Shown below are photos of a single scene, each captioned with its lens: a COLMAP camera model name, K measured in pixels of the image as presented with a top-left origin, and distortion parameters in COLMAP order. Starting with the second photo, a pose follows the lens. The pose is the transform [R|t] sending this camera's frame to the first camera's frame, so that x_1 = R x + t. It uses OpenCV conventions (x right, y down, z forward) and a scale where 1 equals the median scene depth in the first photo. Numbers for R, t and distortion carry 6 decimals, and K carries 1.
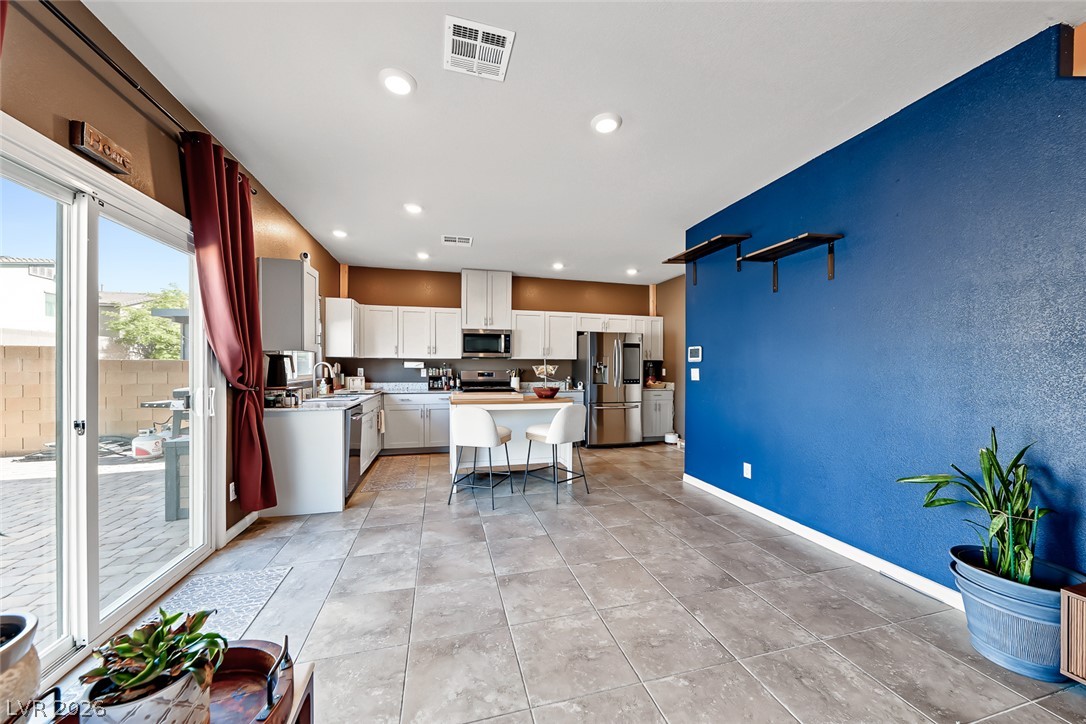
lens RADIAL K [[381.8, 0, 536.6], [0, 381.8, 366.5], [0, 0, 1]] dist [-0.000151, -0.000026]
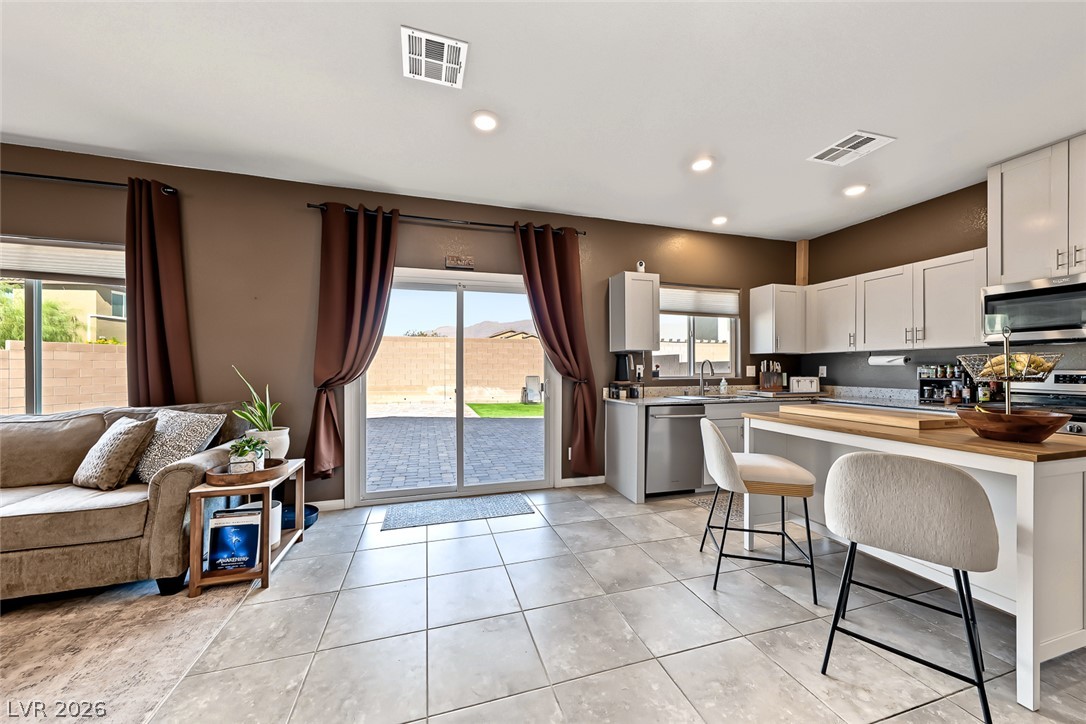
lens RADIAL K [[376.6, 0, 539.2], [0, 376.6, 366.4], [0, 0, 1]] dist [0.004763, -0.000032]
pose [[0.044259, -0.004203, -0.999011, 0.277469], [0.002473, 0.999989, -0.004097, 0.006495], [0.999017, -0.002289, 0.044269, 0.385725]]
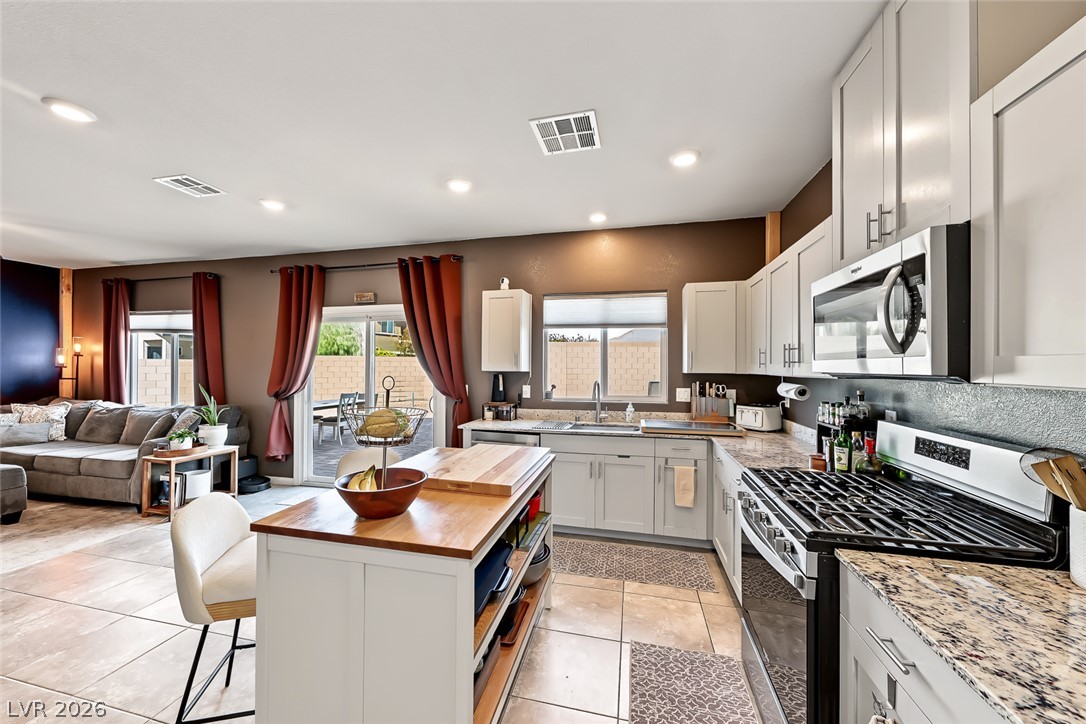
lens RADIAL K [[395.6, 0, 539.3], [0, 395.6, 365.0], [0, 0, 1]] dist [0.000446, 0.000166]
pose [[-0.463671, -0.006599, -0.885983, 0.189882], [-0.003399, 0.999978, -0.005669, -0.028904], [0.886001, 0.000383, -0.463683, 0.939400]]
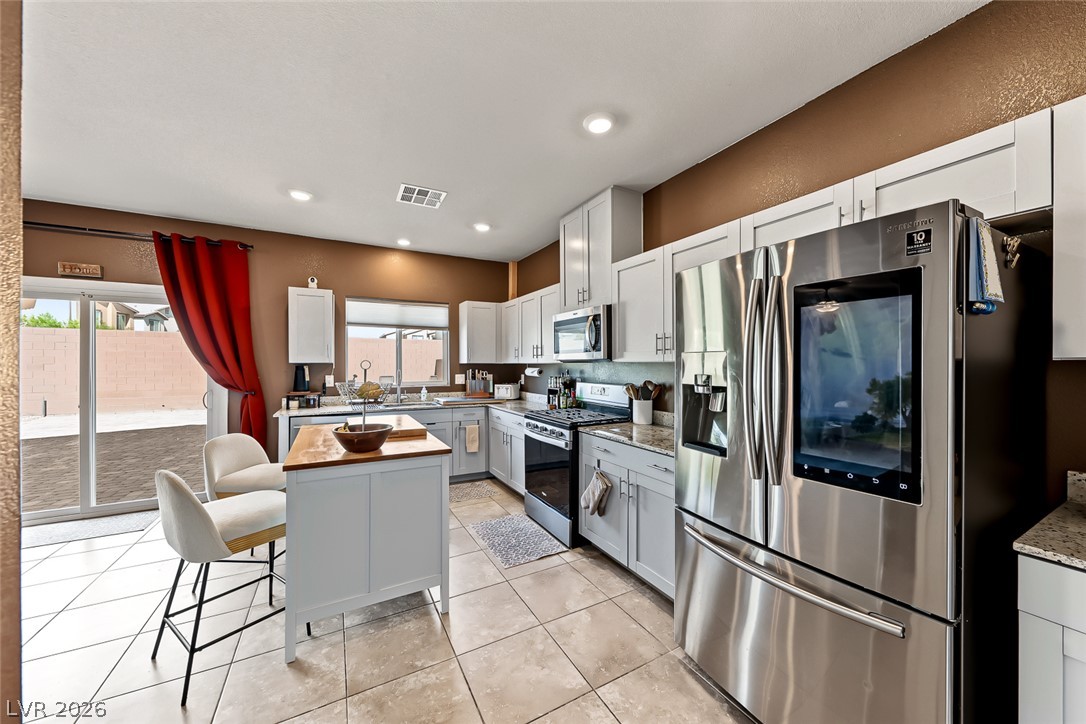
lens RADIAL K [[385.9, 0, 543.0], [0, 385.9, 362.0], [0, 0, 1]] dist [-0.012164, -0.000011]
pose [[0.252443, -0.008310, -0.967576, 0.406395], [0.000828, 0.999965, -0.008372, -0.016977], [0.967611, 0.001313, 0.252441, 0.812605]]
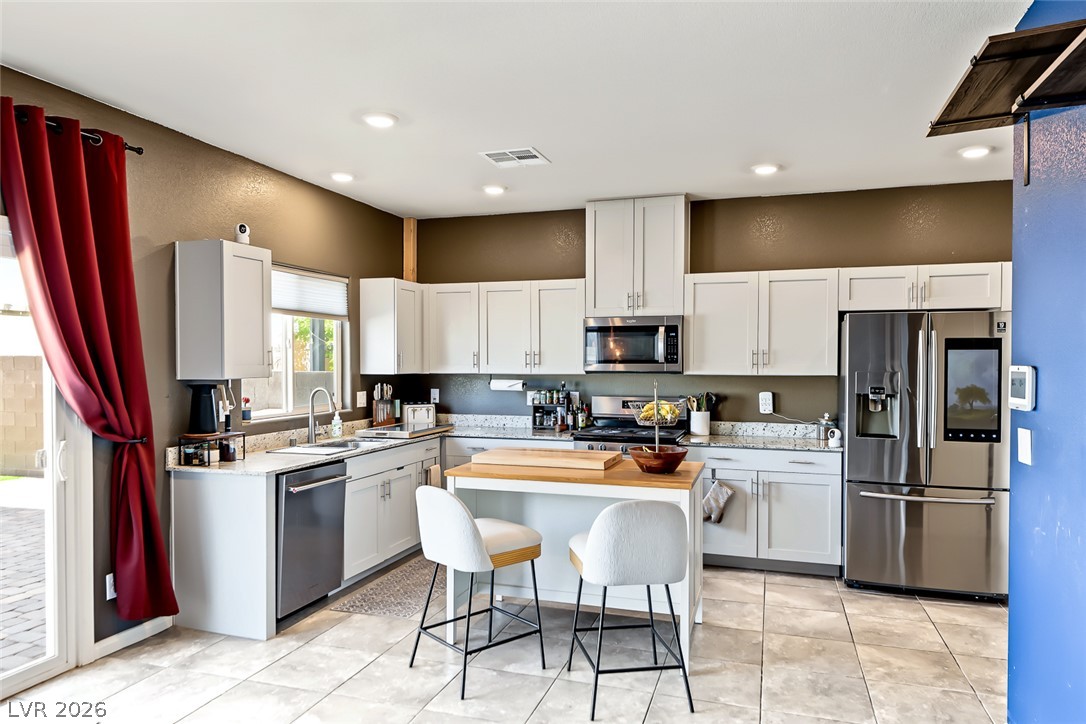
lens RADIAL K [[698.9, 0, 543.0], [0, 698.9, 362.0], [0, 0, 1]] dist [-0.002812, -0.004002]
pose [[0.848519, -0.000397, -0.529165, 0.260692], [0.002184, 0.999994, 0.002753, -0.040046], [0.529161, -0.003492, 0.848514, 0.156523]]
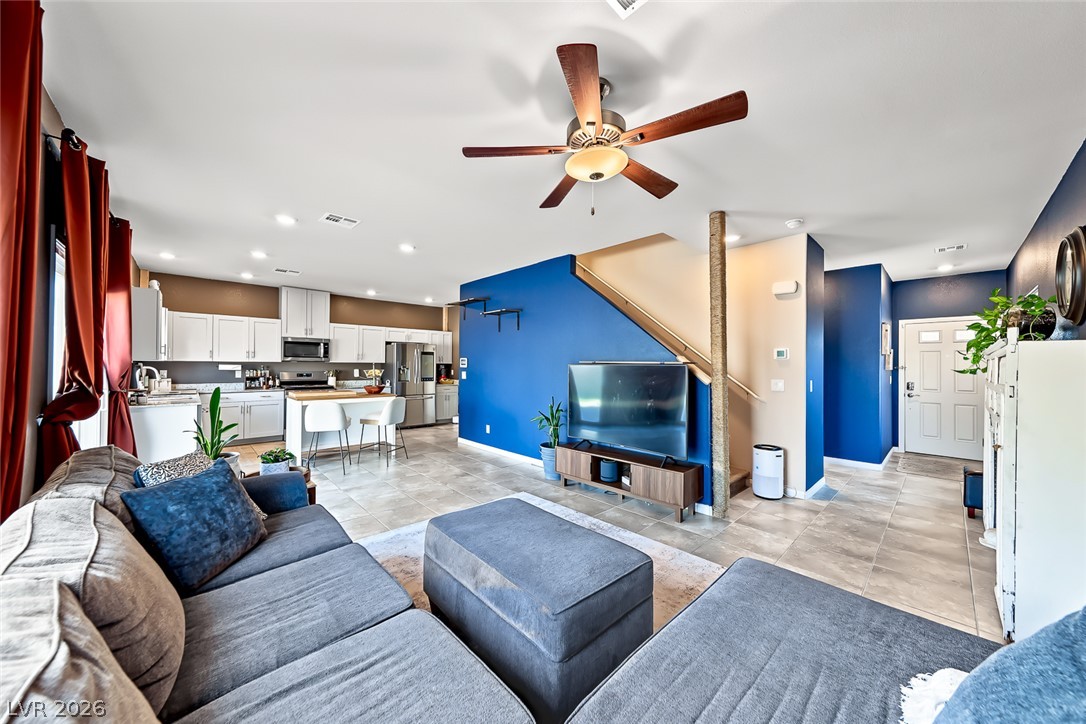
lens RADIAL K [[368.8, 0, 521.9], [0, 368.8, 364.4], [0, 0, 1]] dist [0.043303, 0.000017]
pose [[0.891408, 0.007357, 0.453142, -0.058956], [-0.008630, 0.999962, 0.000742, -0.020289], [-0.453120, -0.004572, 0.891438, -0.375628]]
